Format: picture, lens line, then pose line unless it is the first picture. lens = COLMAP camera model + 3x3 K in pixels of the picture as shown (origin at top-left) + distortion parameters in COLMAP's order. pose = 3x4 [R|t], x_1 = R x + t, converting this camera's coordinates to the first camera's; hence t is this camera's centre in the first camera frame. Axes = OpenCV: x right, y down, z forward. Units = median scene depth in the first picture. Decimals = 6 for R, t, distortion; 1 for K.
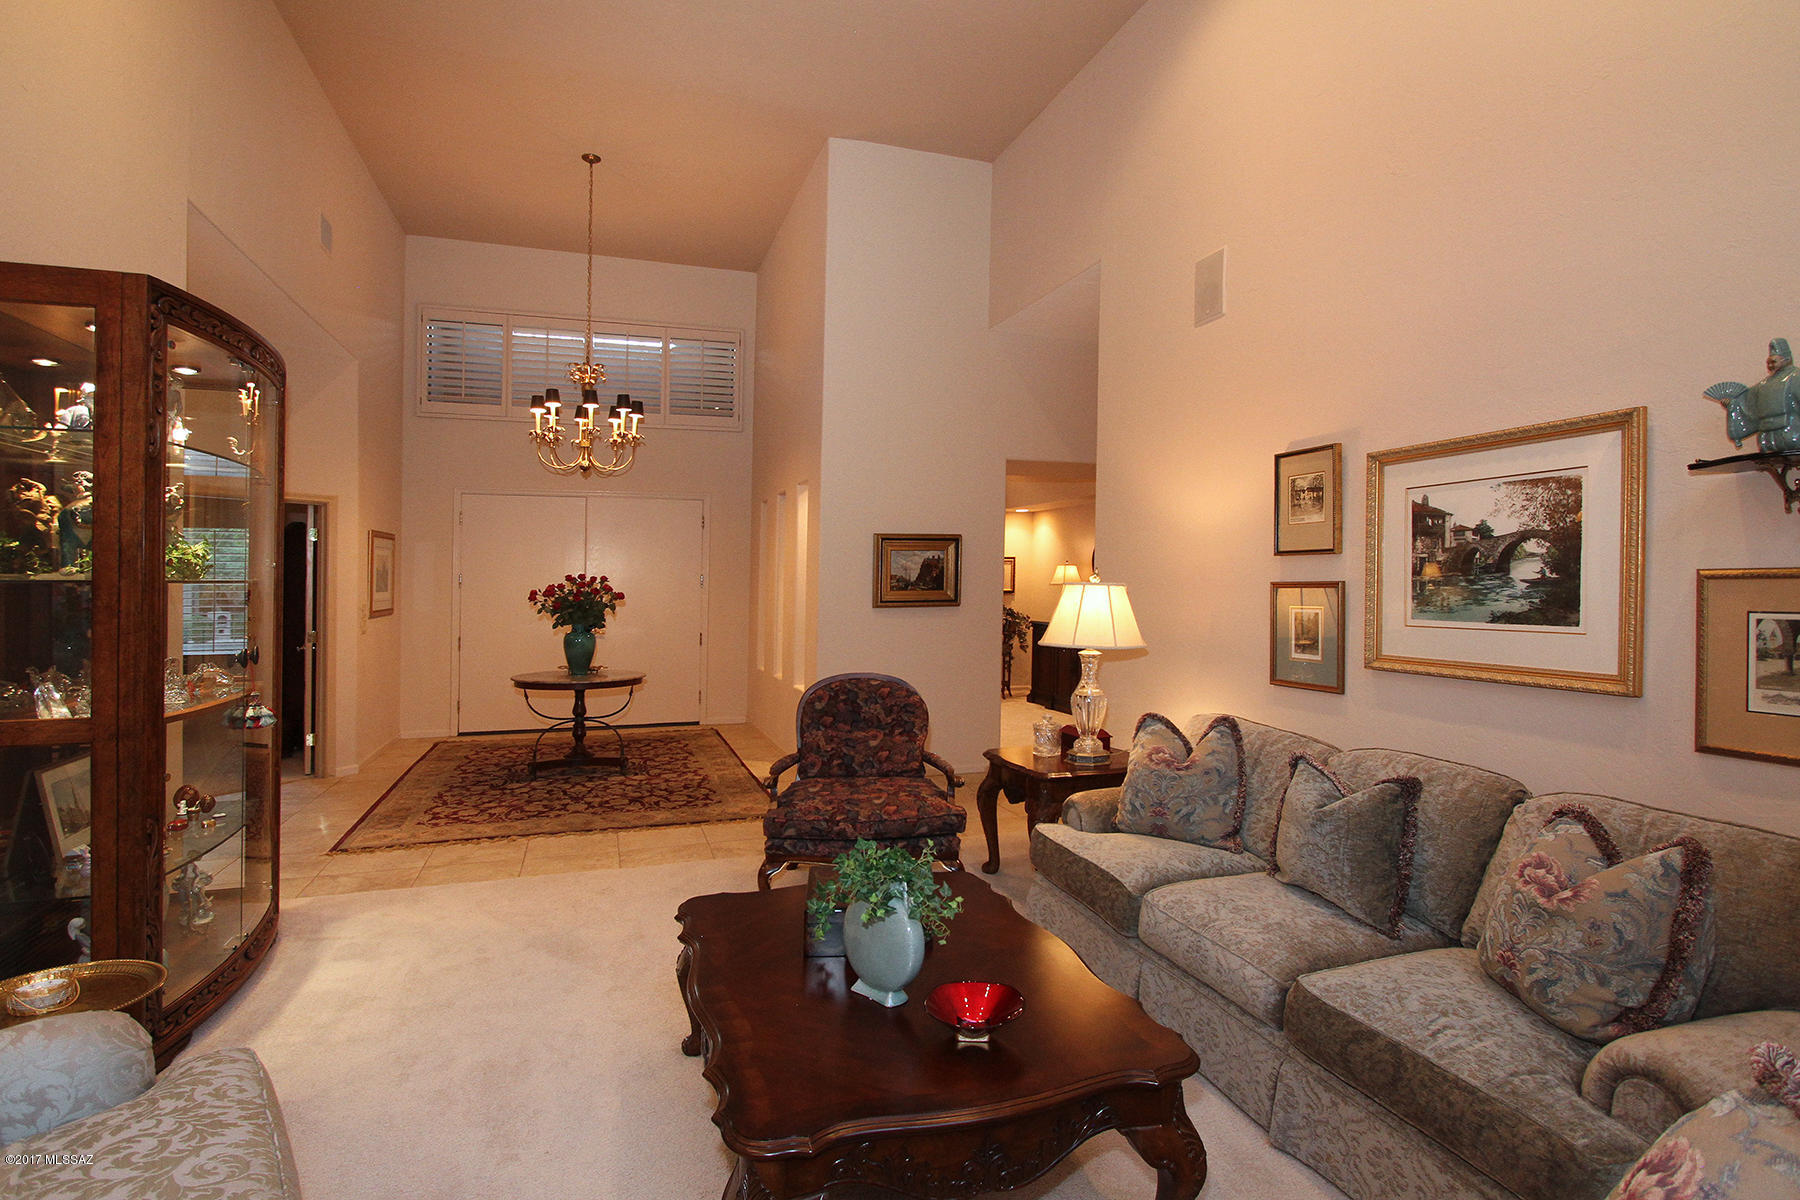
lens RADIAL K [[878.8, 0, 900.0], [0, 878.8, 600.0], [0, 0, 1]] dist [-0.001005, 0.000026]
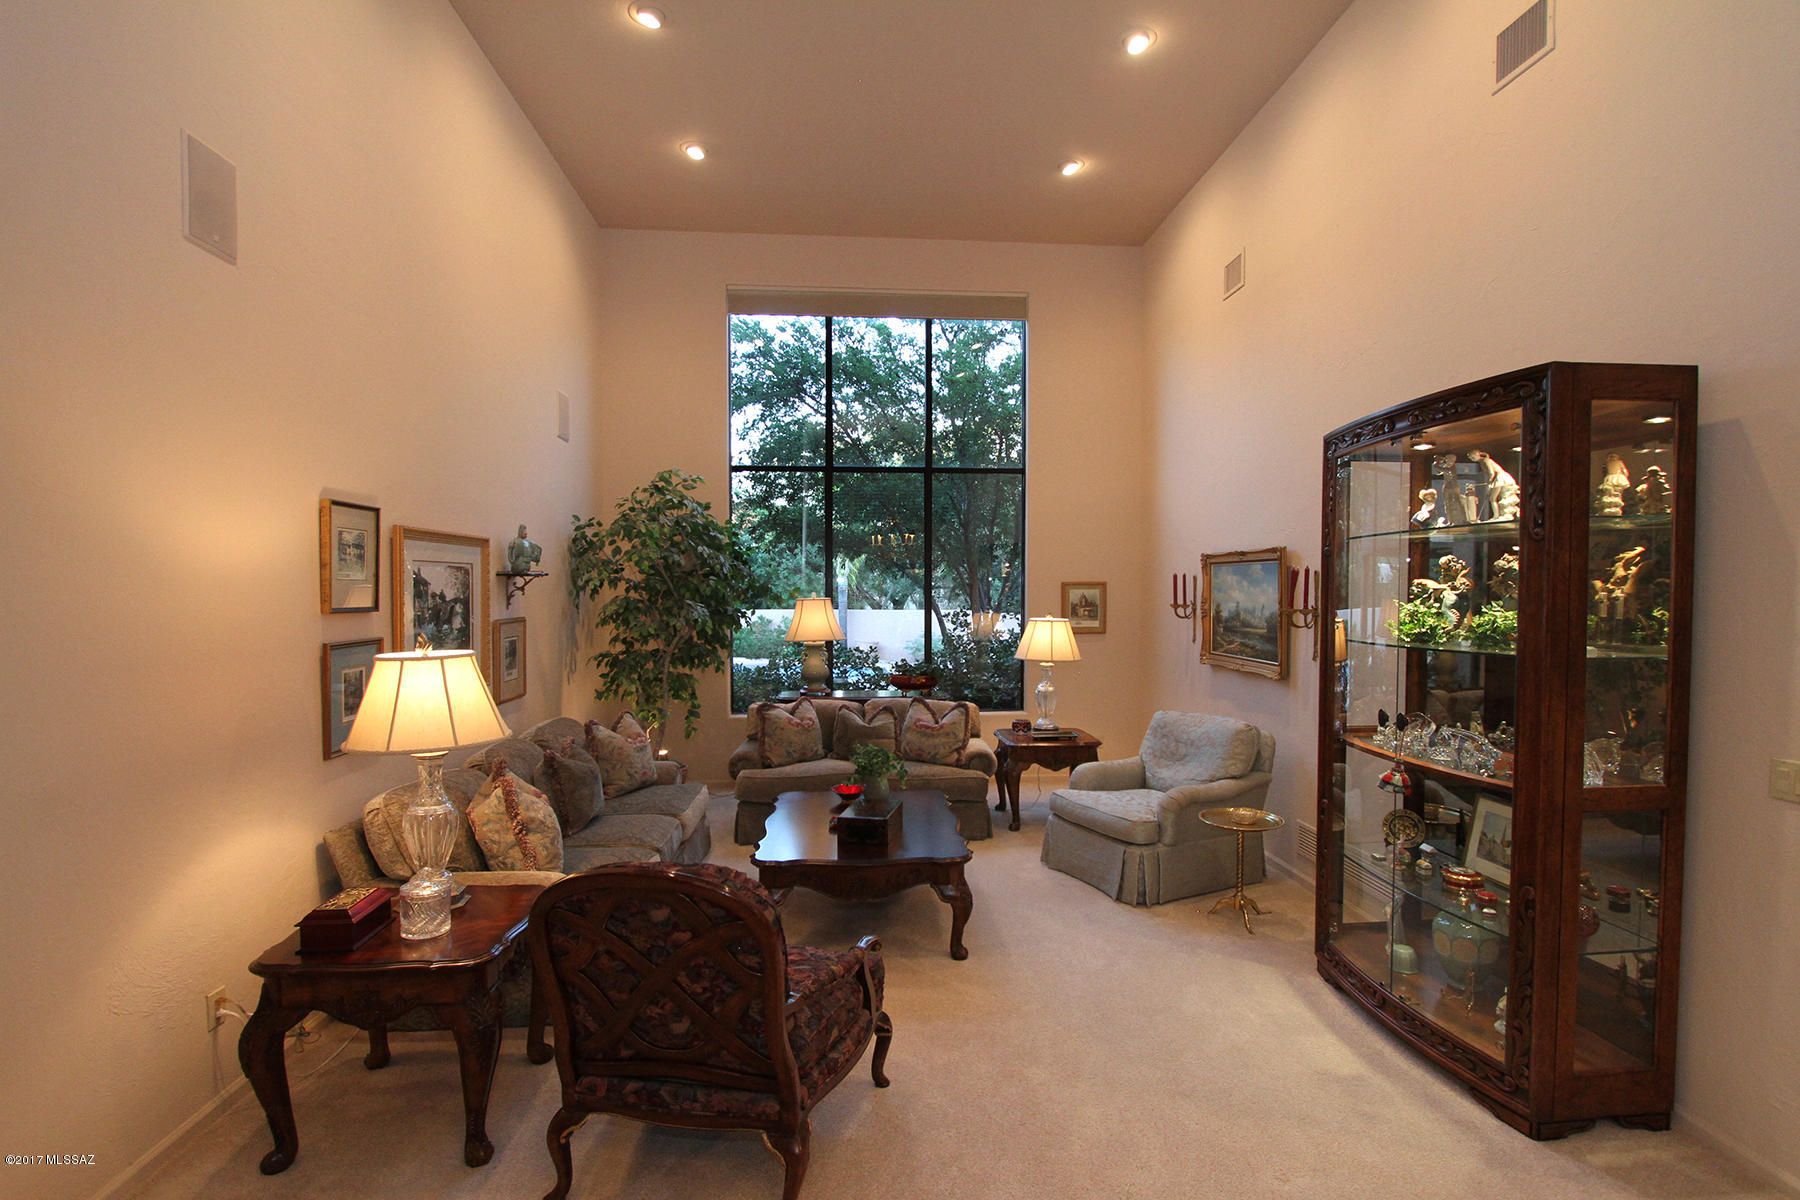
lens RADIAL K [[878.8, 0, 900.0], [0, 878.8, 600.0], [0, 0, 1]] dist [-0.001005, 0.000026]
pose [[-0.968536, -0.011192, 0.248620, -0.397170], [-0.002834, 0.999420, 0.033948, -0.111372], [-0.248856, 0.032175, -0.968006, 1.985757]]
